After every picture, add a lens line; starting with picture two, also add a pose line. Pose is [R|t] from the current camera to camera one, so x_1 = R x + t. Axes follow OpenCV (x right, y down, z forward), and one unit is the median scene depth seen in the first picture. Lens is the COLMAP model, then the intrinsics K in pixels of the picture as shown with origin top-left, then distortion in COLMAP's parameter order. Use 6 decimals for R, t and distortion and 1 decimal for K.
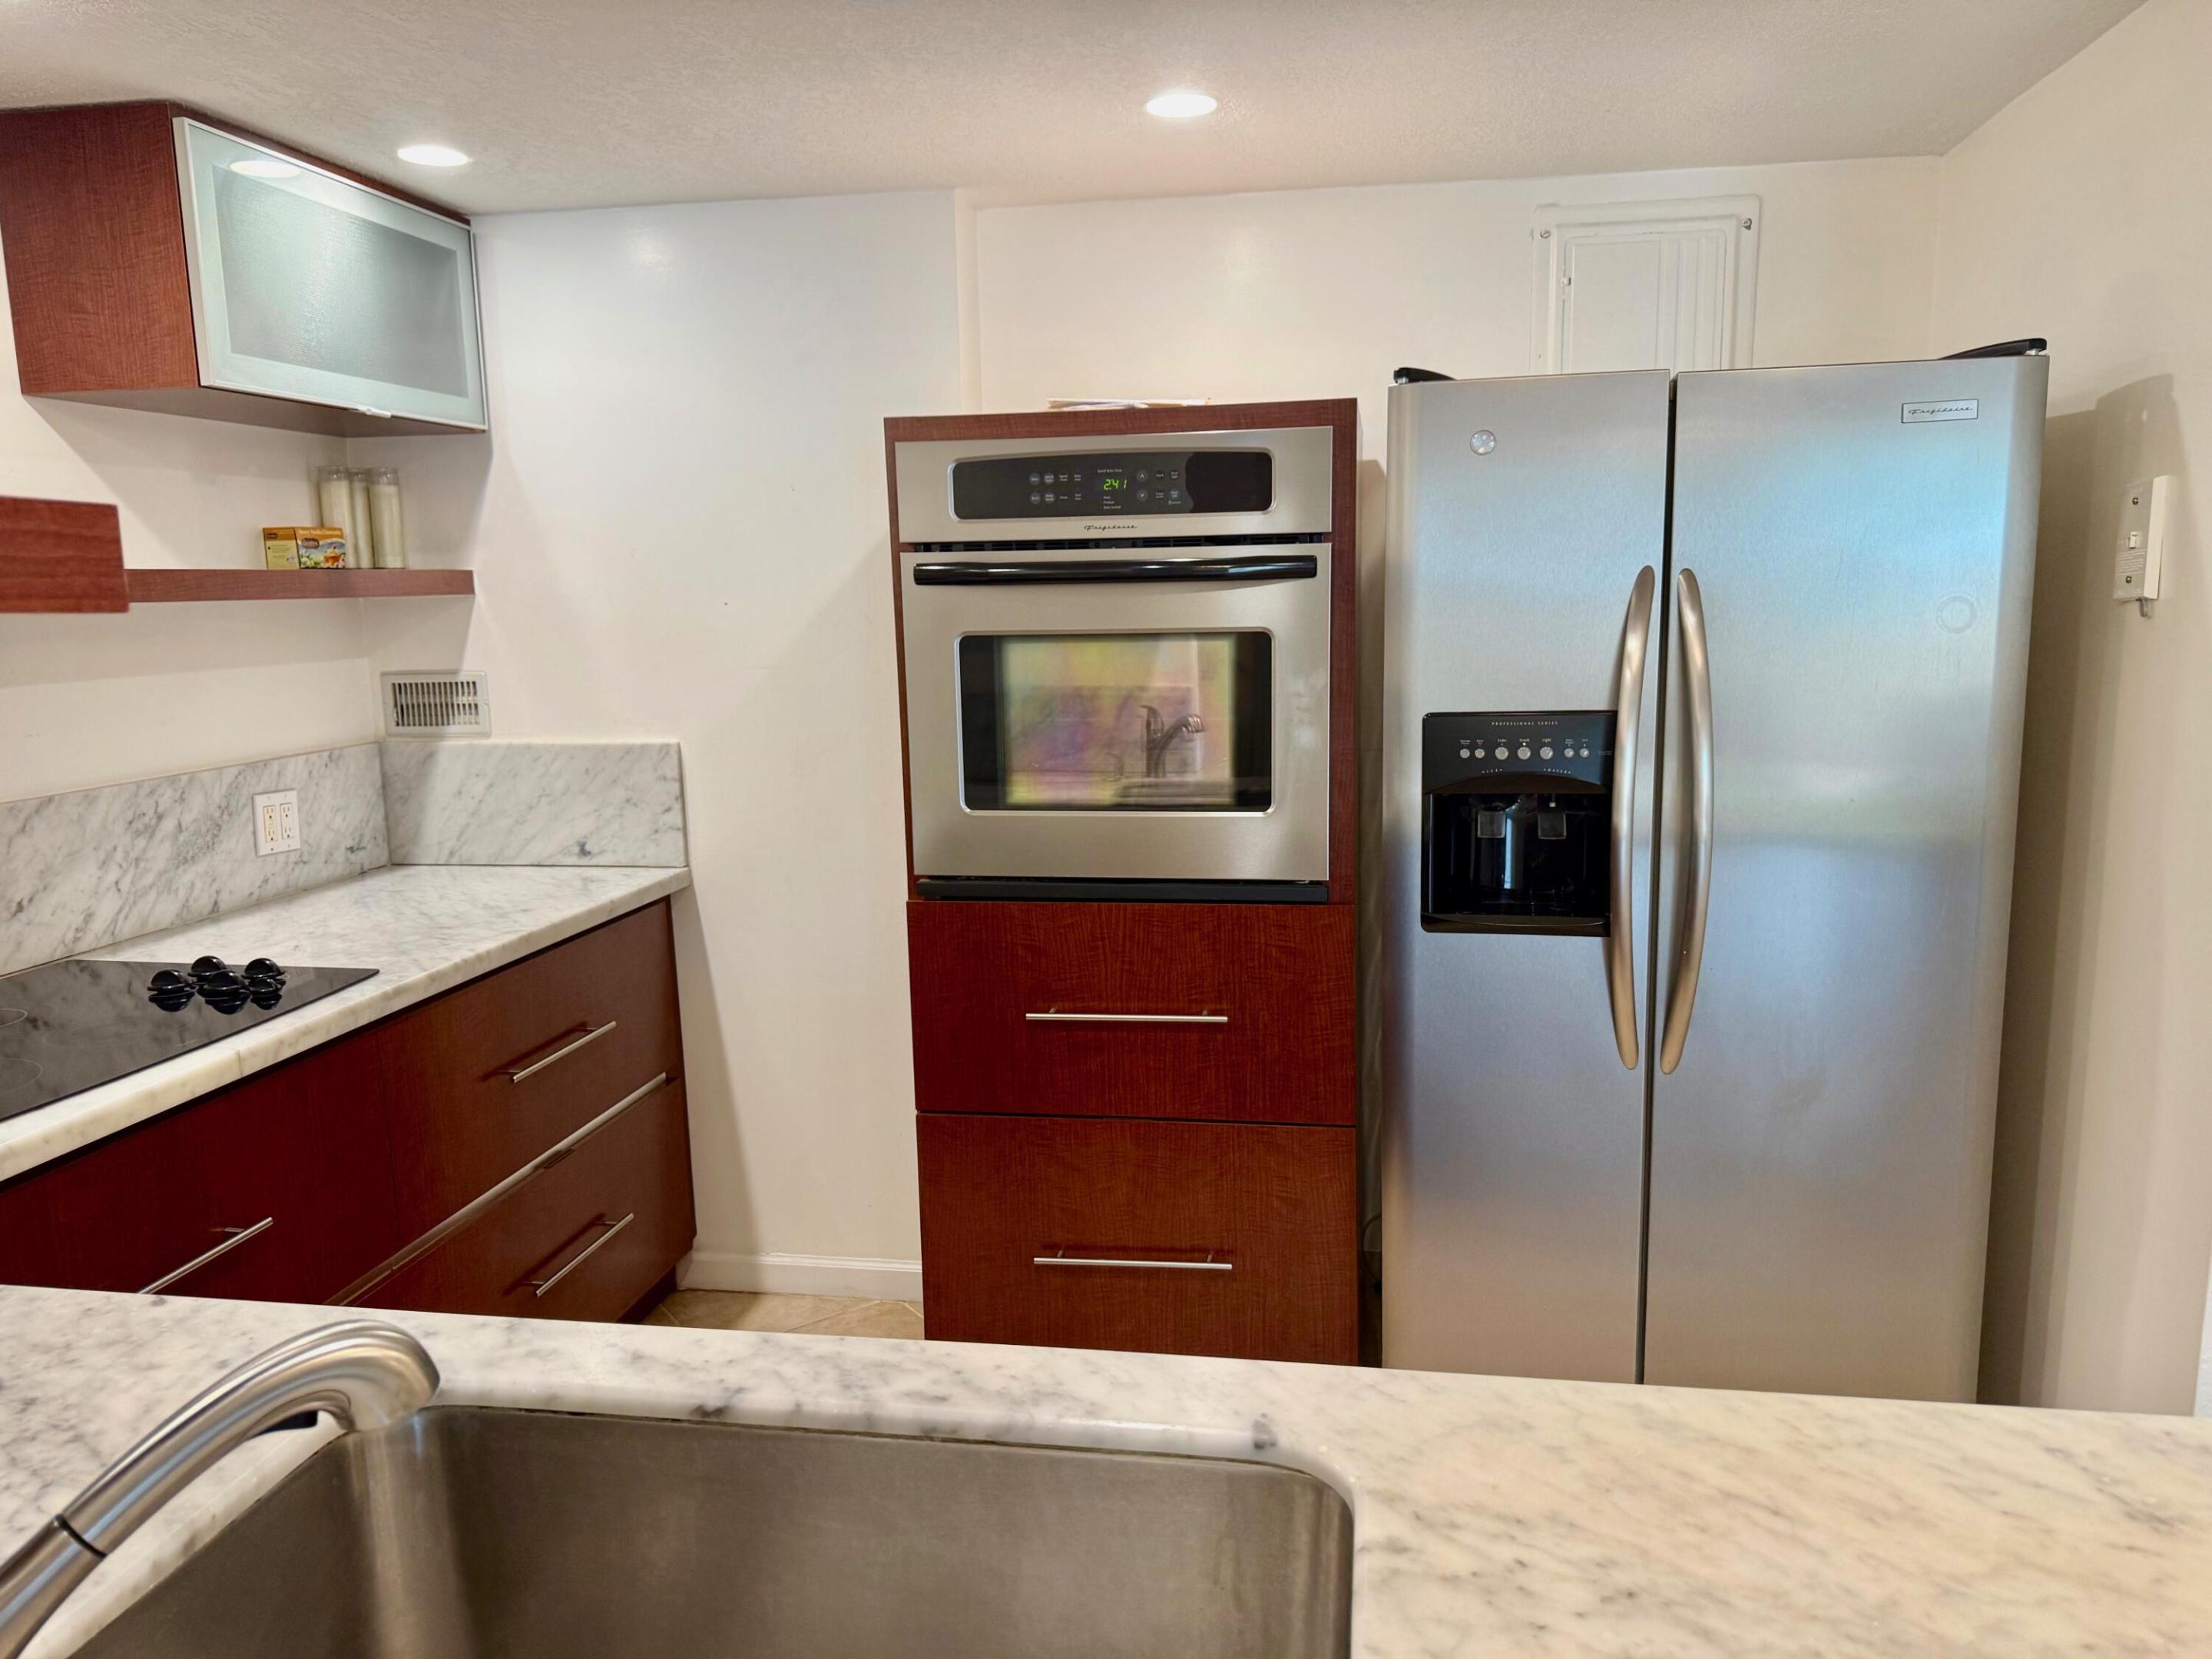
lens RADIAL K [[1574.9, 0, 1116.9], [0, 1574.9, 834.4], [0, 0, 1]] dist [0.081084, -0.117621]
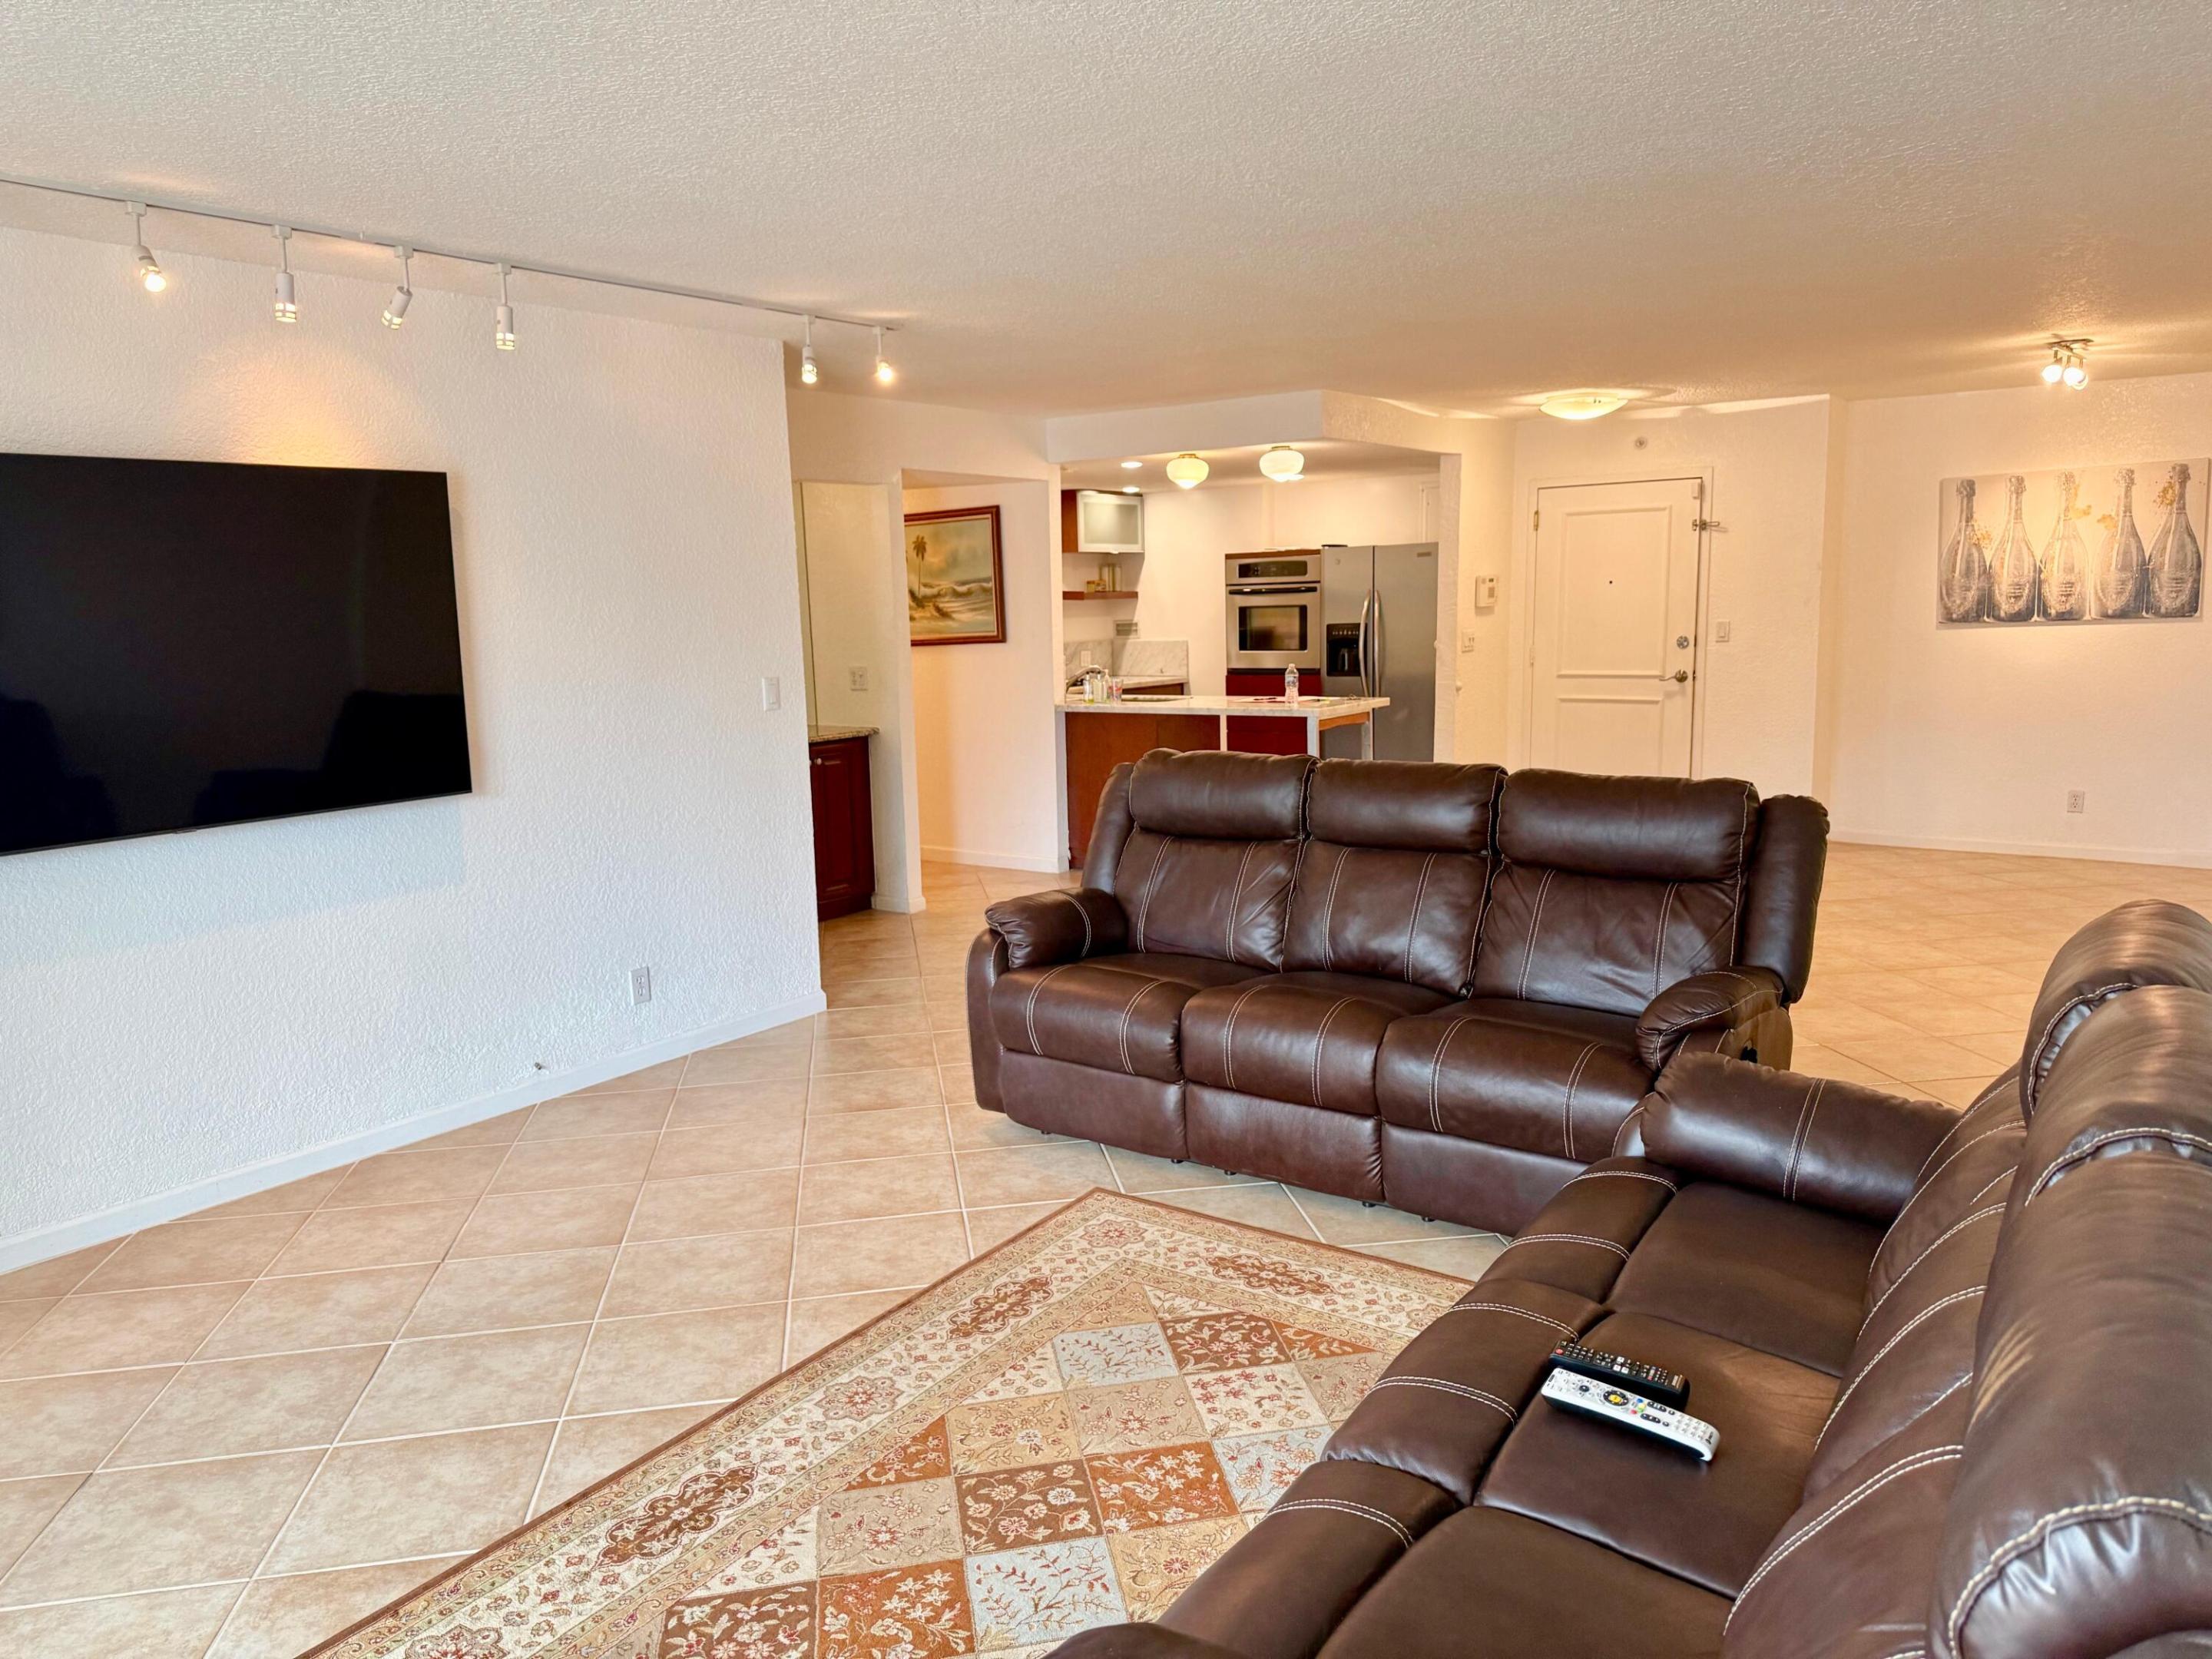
lens RADIAL K [[1562.8, 0, 1085.1], [0, 1562.8, 835.0], [0, 0, 1]] dist [0.085780, -0.115195]
pose [[0.890612, 0.062127, -0.450501, 1.304617], [-0.060934, 0.997994, 0.017167, 0.385234], [0.450664, 0.012161, 0.892611, -2.571482]]
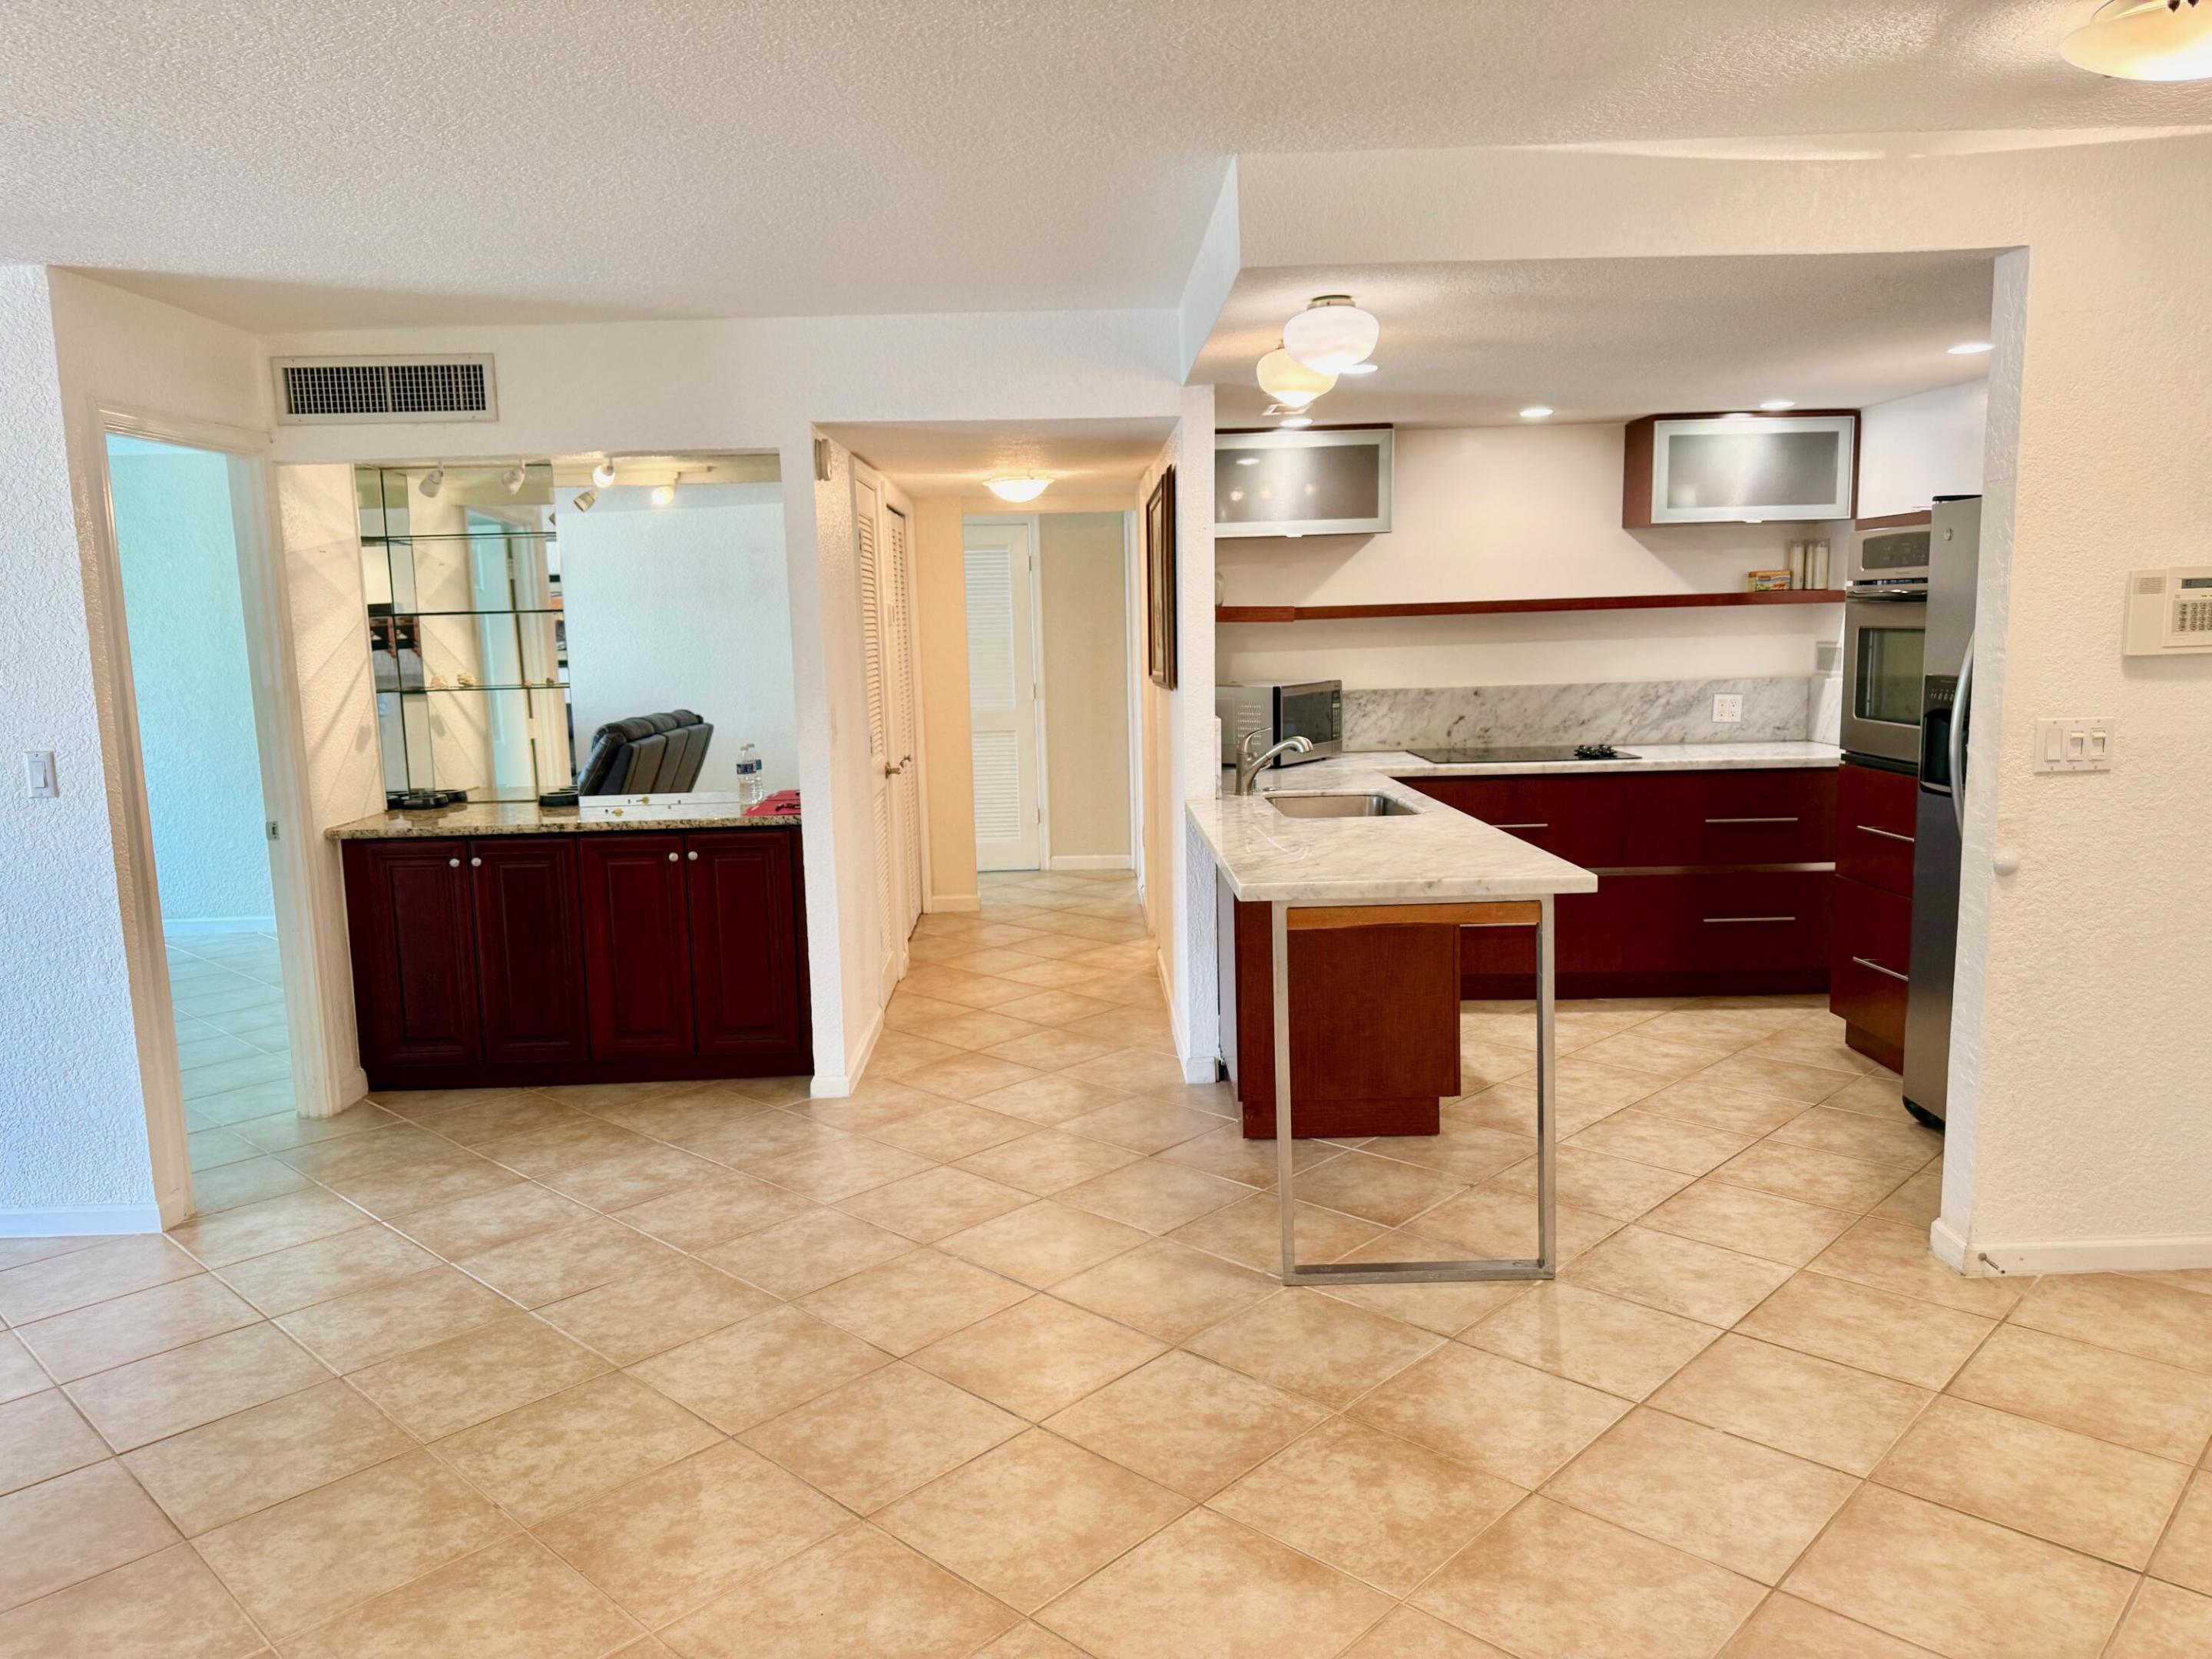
lens RADIAL K [[1554.1, 0, 1096.9], [0, 1554.1, 833.7], [0, 0, 1]] dist [0.080809, -0.113416]
pose [[0.177660, 0.151297, -0.972392, 1.584447], [-0.133523, 0.982679, 0.128503, 0.000387], [0.974992, 0.107007, 0.194784, -0.265646]]
